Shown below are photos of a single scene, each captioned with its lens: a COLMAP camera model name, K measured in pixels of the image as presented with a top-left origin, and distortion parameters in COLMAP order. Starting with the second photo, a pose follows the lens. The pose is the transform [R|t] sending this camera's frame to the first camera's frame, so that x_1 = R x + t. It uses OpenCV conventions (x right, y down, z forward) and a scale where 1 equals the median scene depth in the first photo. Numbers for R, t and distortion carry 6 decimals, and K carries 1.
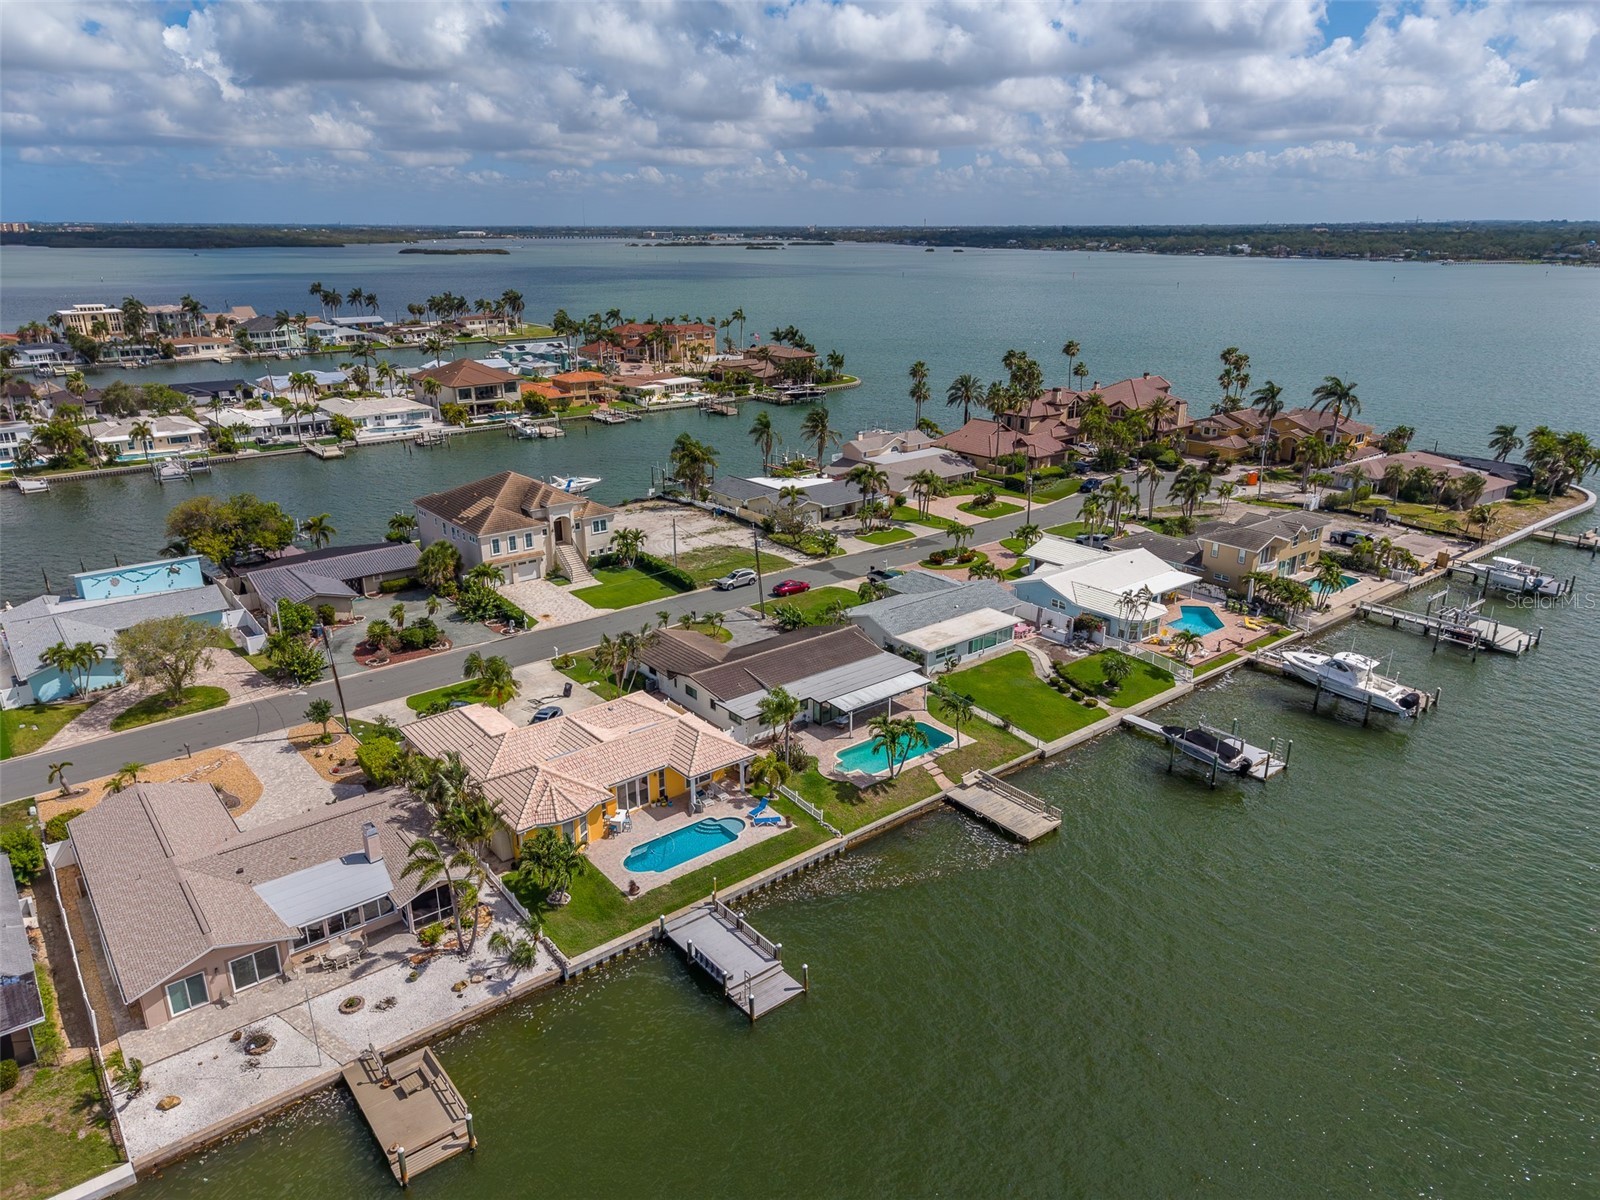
lens RADIAL K [[1045.3, 0, 800.0], [0, 1045.3, 600.0], [0, 0, 1]] dist [0.041926, -0.027739]
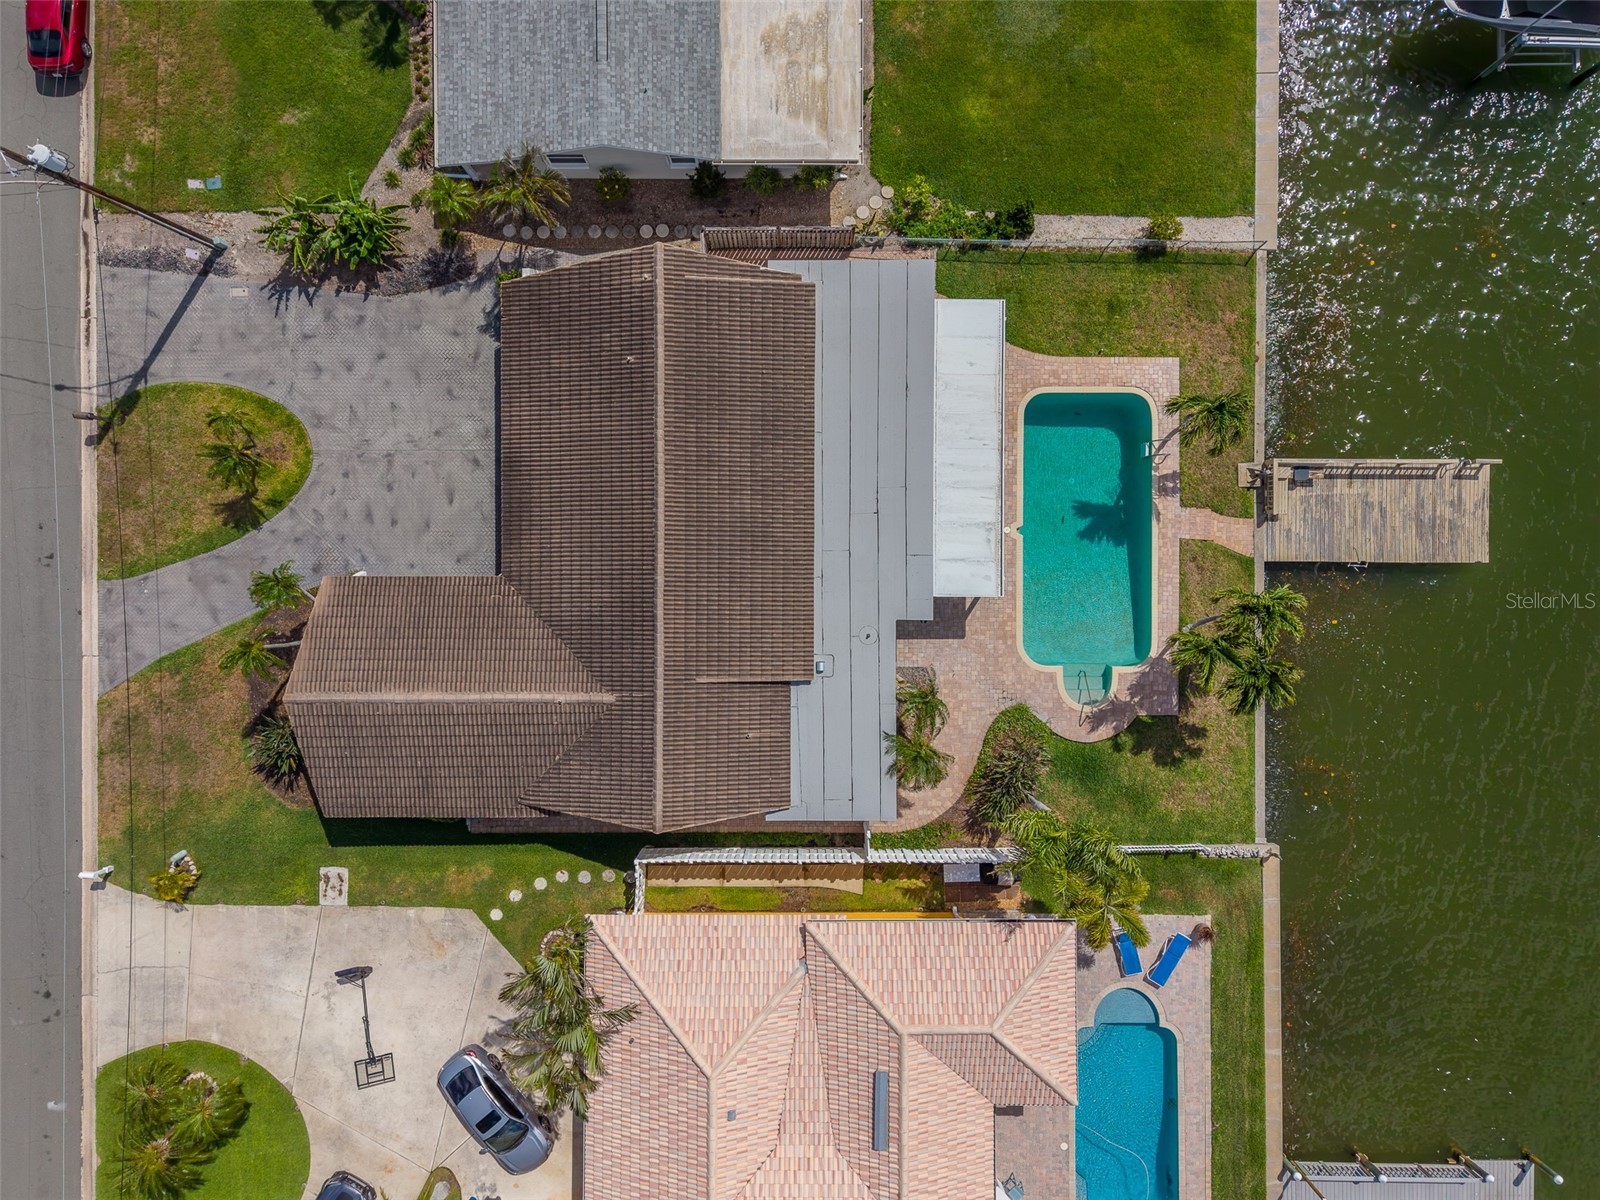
lens RADIAL K [[1104.4, 0, 796.4], [0, 1104.4, 597.2], [0, 0, 1]] dist [0.035344, -0.019267]
pose [[0.631223, -0.775526, -0.010791, -0.001608], [0.262738, 0.200718, 0.943759, -0.192643], [-0.729744, -0.598558, 0.330458, 0.539098]]
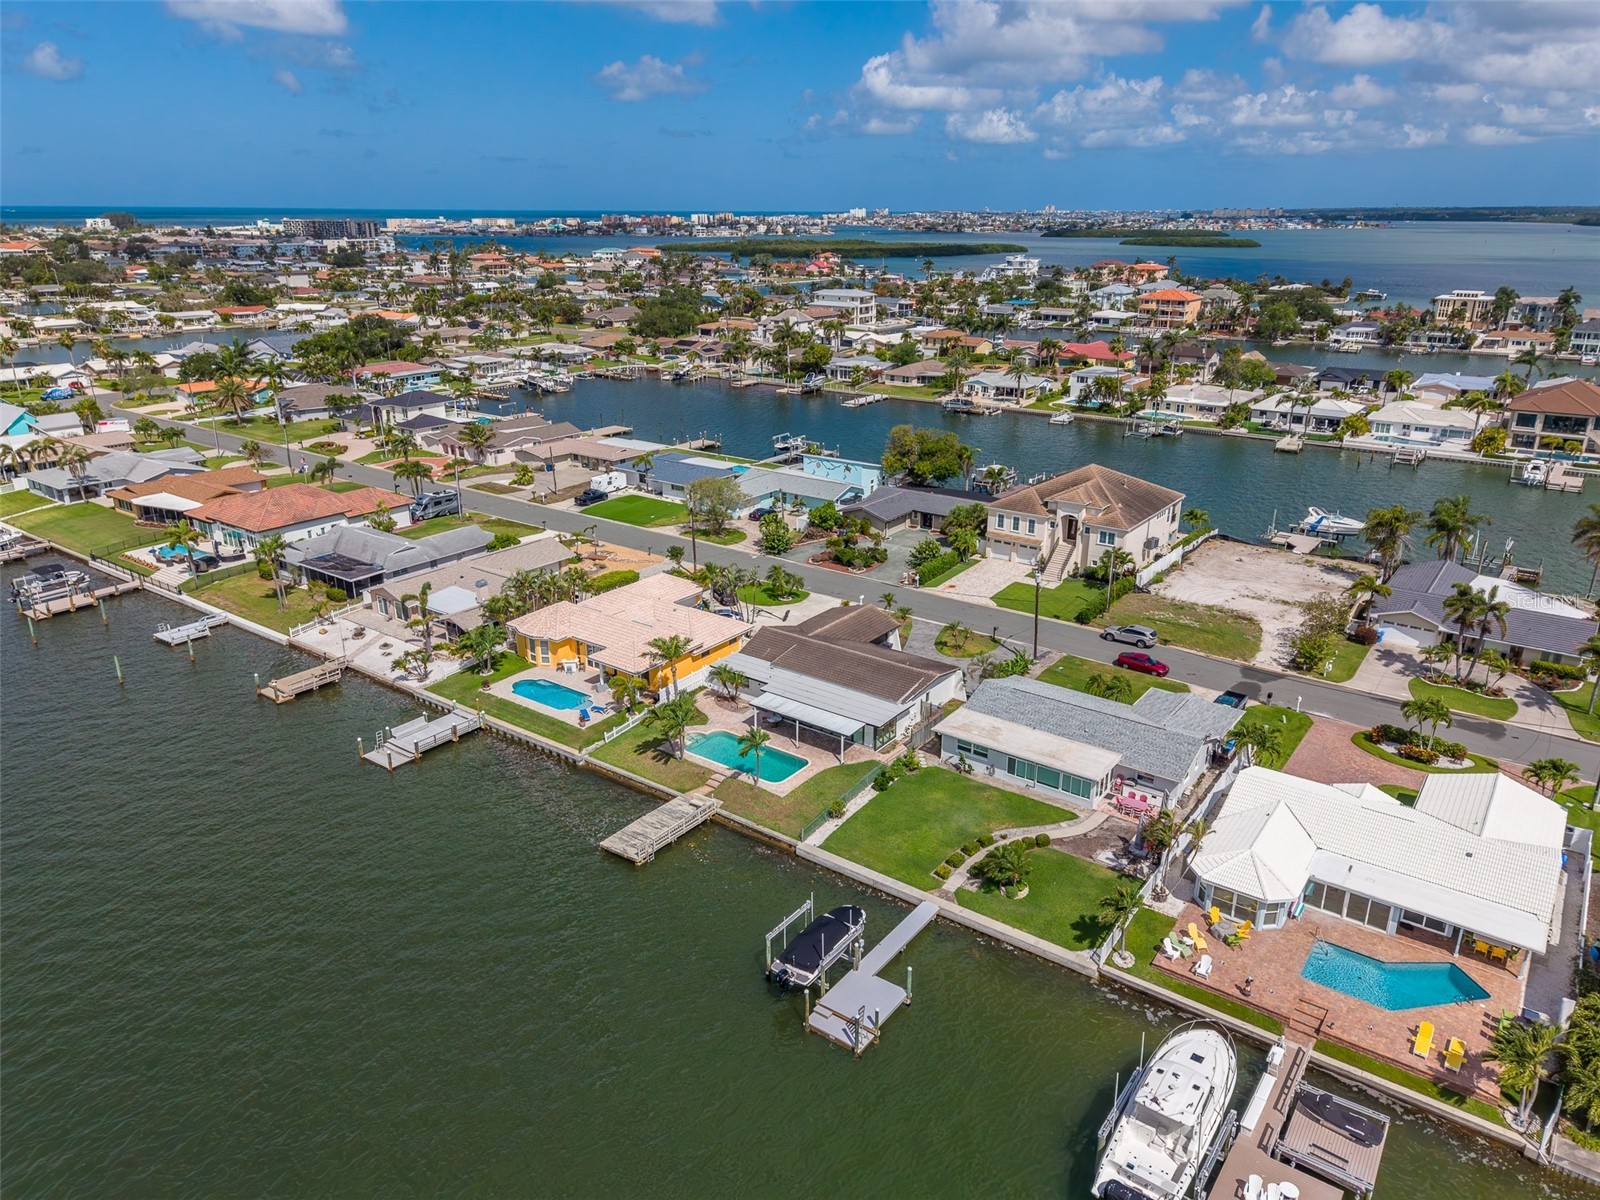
lens RADIAL K [[1086.1, 0, 820.5], [0, 1086.1, 601.9], [0, 0, 1]] dist [0.046464, -0.034949]
pose [[0.264619, 0.326917, -0.907250, 0.577650], [-0.324861, 0.916018, 0.235323, -0.148091], [0.907988, 0.232459, 0.348598, 0.397909]]
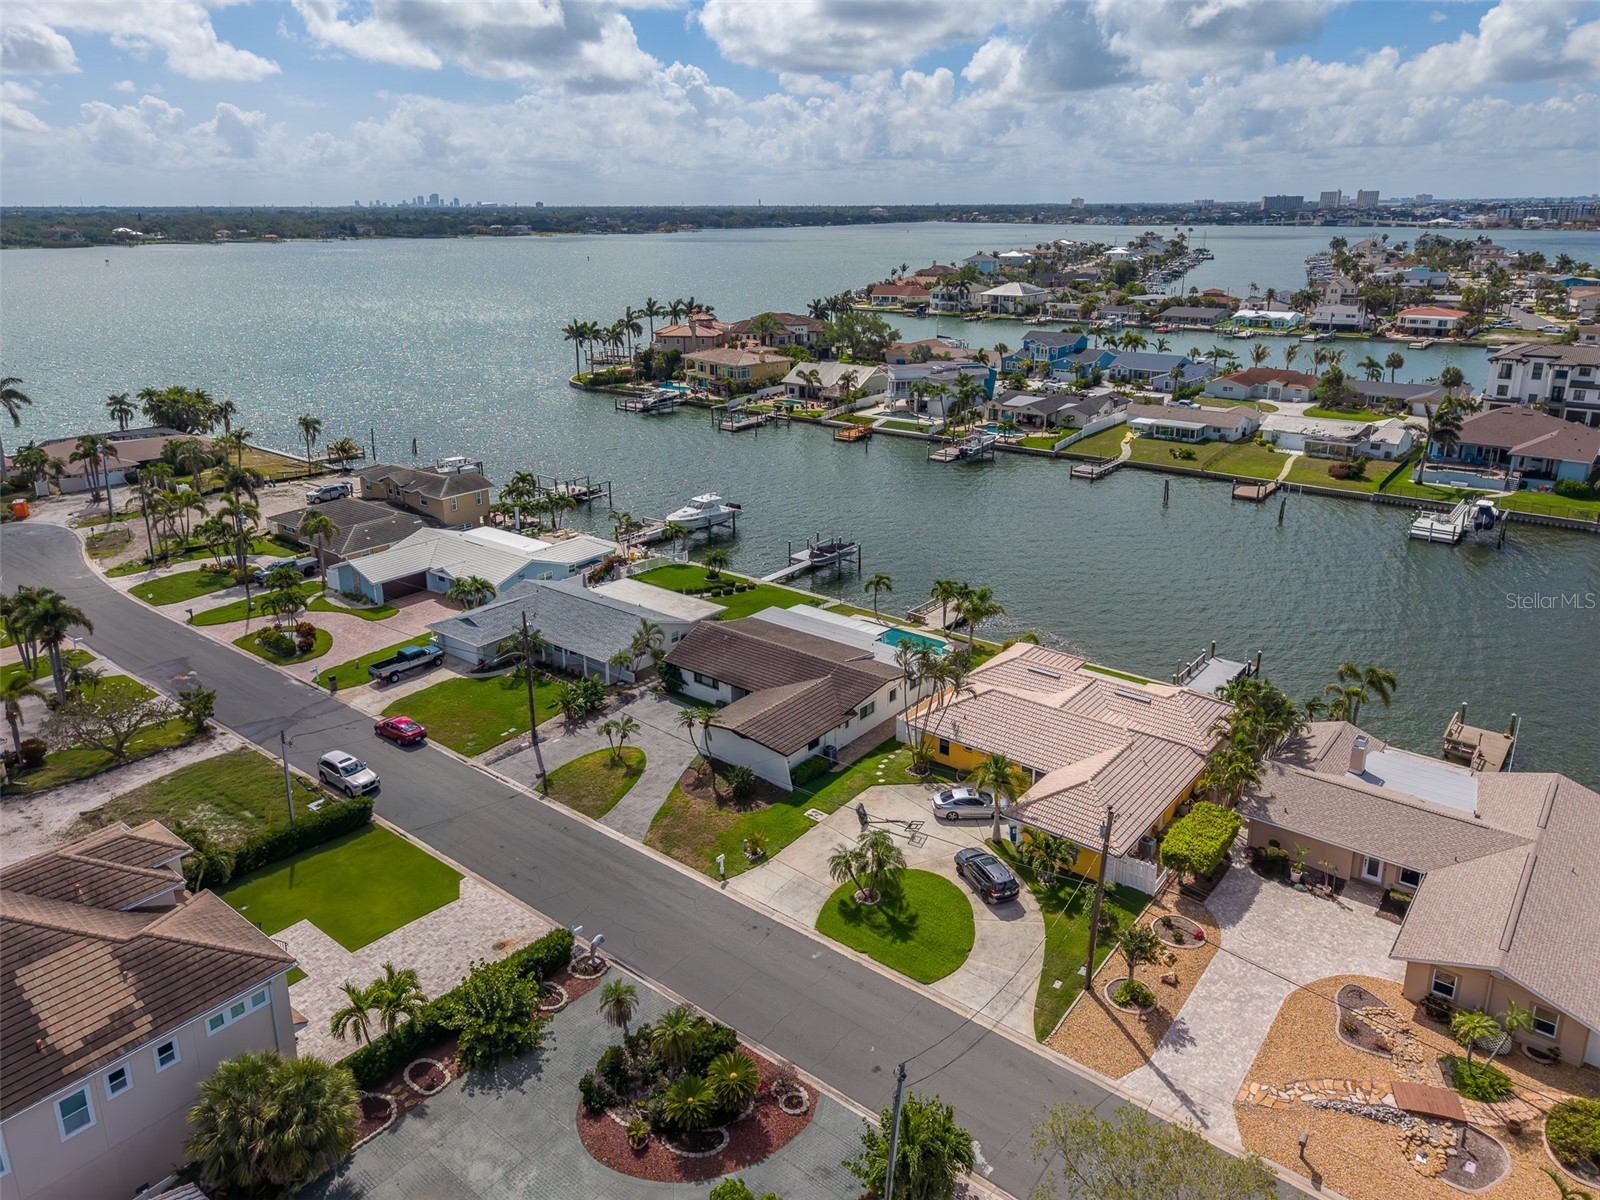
lens RADIAL K [[1095.4, 0, 795.2], [0, 1095.4, 524.2], [0, 0, 1]] dist [0.050642, -0.042966]
pose [[-0.200732, -0.268986, 0.941994, -0.554660], [0.333099, 0.885534, 0.323845, -0.219654], [-0.921277, 0.378783, -0.088156, 0.674768]]
